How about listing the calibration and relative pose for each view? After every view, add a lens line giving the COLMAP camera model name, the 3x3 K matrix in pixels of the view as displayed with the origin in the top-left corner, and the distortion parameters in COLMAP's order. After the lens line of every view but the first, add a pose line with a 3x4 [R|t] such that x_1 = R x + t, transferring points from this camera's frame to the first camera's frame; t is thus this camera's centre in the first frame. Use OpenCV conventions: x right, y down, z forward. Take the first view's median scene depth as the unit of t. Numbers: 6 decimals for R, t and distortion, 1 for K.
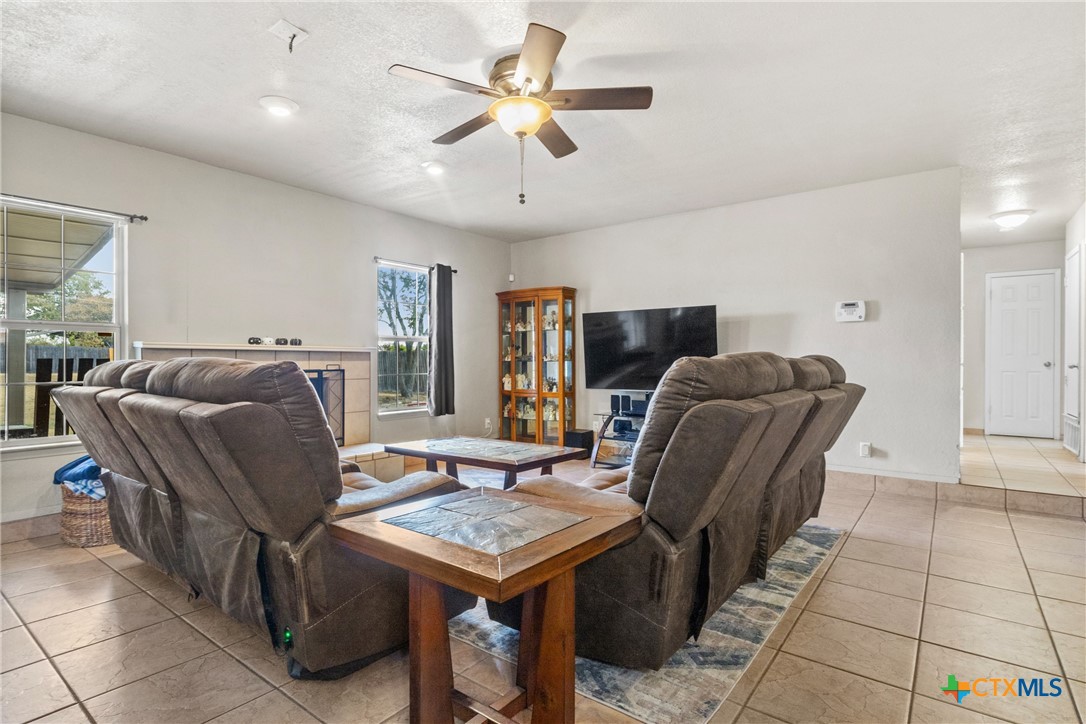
lens RADIAL K [[542.0, 0, 540.3], [0, 542.0, 365.4], [0, 0, 1]] dist [-0.015058, -0.003178]
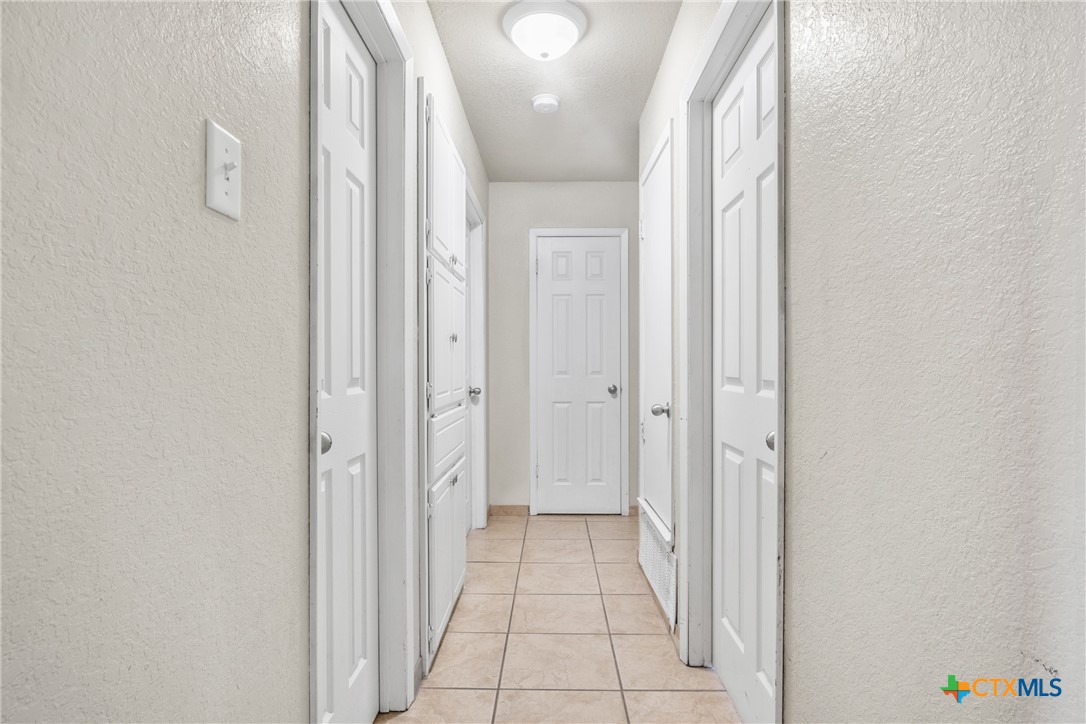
lens RADIAL K [[542.0, 0, 543.2], [0, 542.0, 360.1], [0, 0, 1]] dist [-0.015058, -0.003178]
pose [[0.796407, -0.005921, 0.604732, 0.508758], [0.004540, 0.999982, 0.003812, -0.036763], [-0.604744, -0.000290, 0.796420, 0.549298]]
